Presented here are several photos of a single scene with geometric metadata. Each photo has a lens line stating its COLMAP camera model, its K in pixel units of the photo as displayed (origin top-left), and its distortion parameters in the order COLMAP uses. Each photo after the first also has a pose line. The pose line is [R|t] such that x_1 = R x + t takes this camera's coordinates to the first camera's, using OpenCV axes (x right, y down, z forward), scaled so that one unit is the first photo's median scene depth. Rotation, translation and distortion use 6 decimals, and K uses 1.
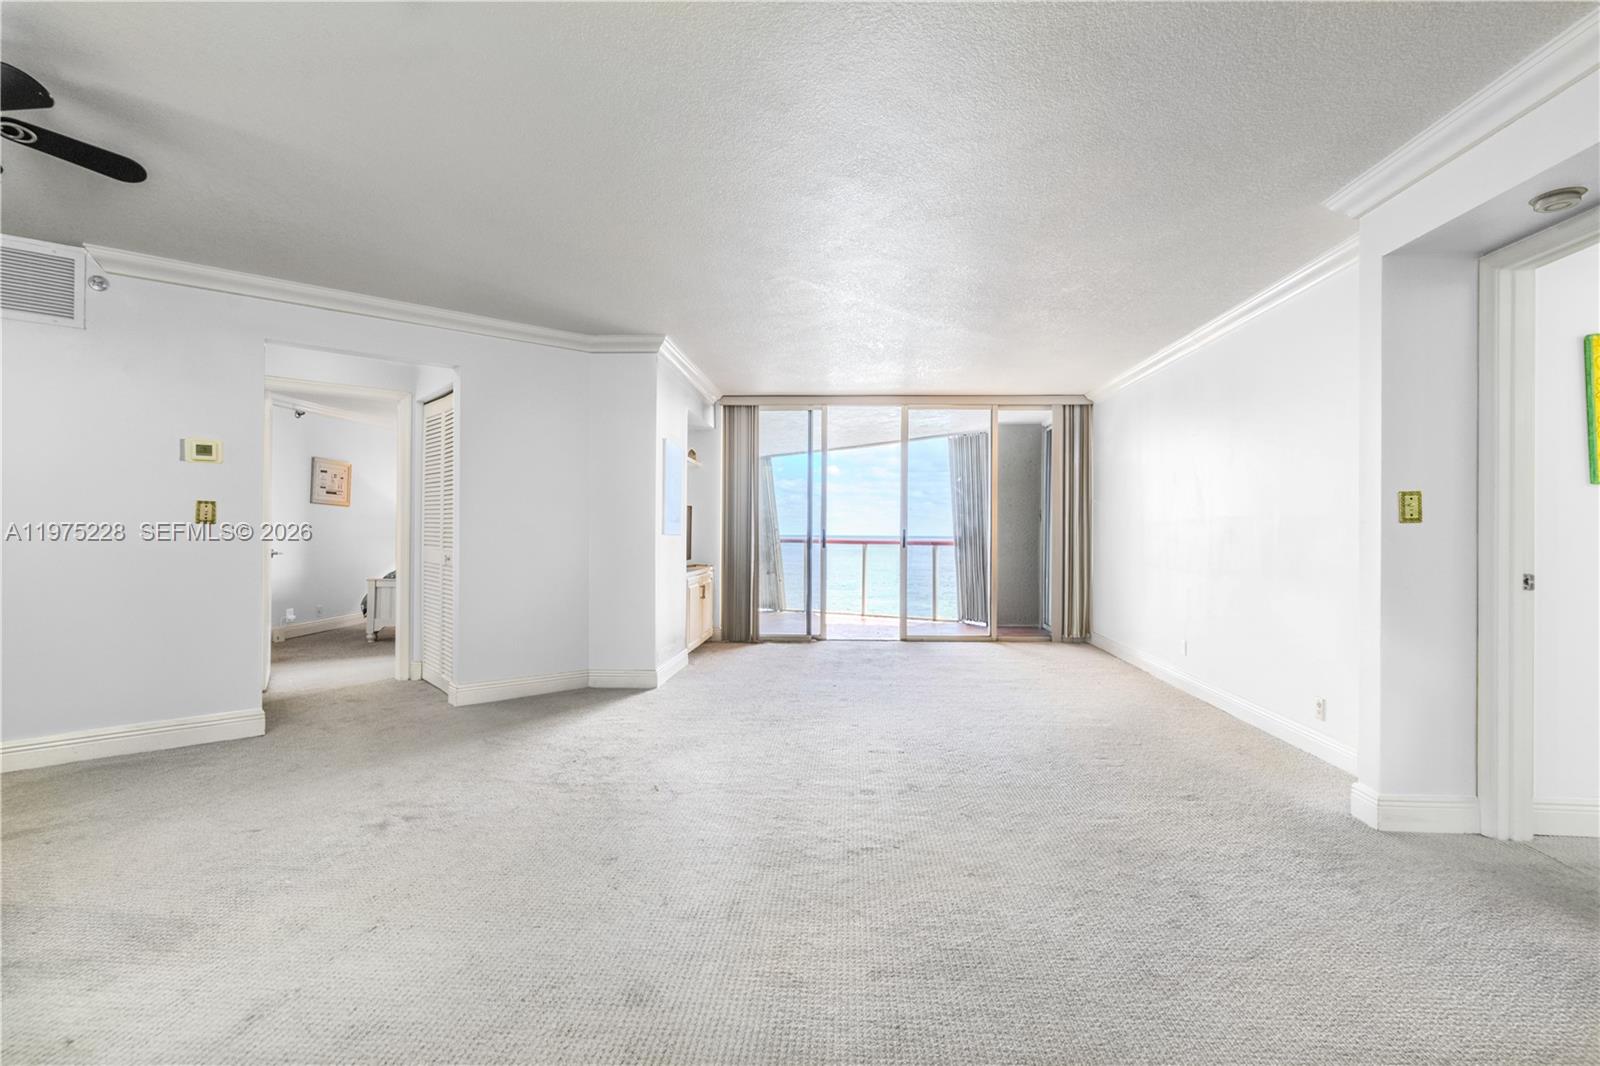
lens RADIAL K [[754.2, 0, 804.2], [0, 754.2, 533.2], [0, 0, 1]] dist [0.001095, 0.000037]
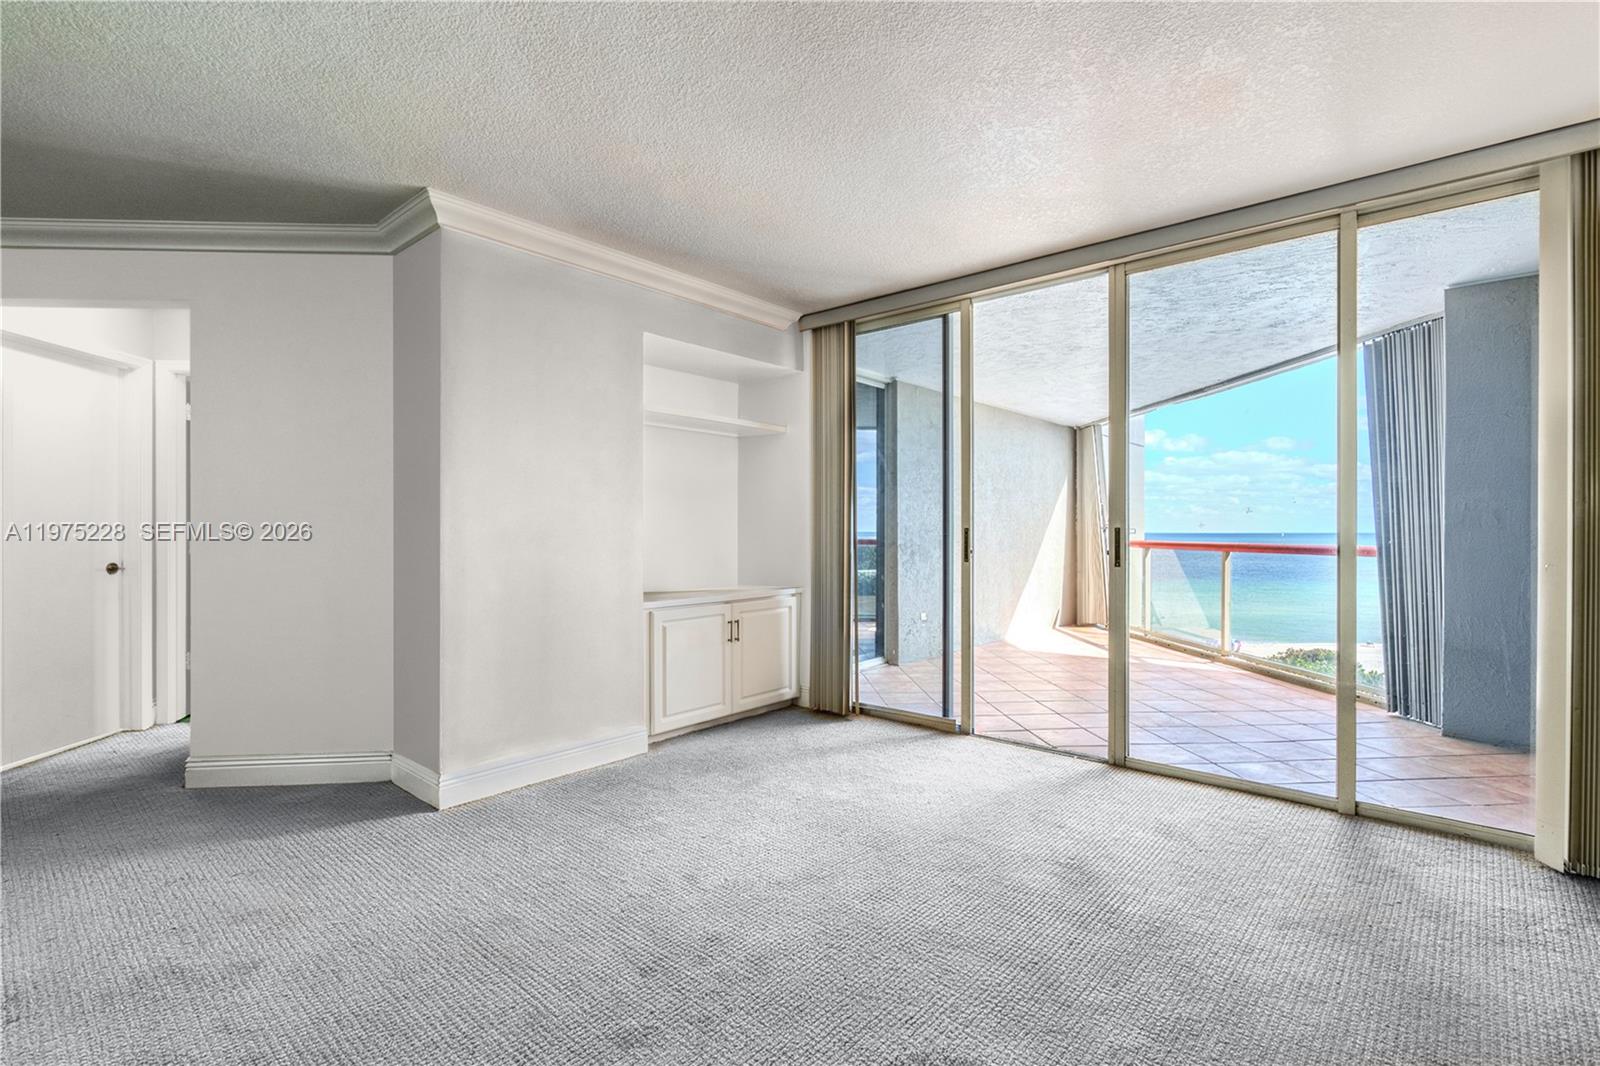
lens RADIAL K [[754.2, 0, 804.2], [0, 754.2, 533.2], [0, 0, 1]] dist [0.001095, 0.000037]
pose [[0.797378, 0.003230, -0.603472, 0.264327], [0.002257, 0.999963, 0.008334, -0.006801], [0.603476, -0.008007, 0.797341, 0.497172]]
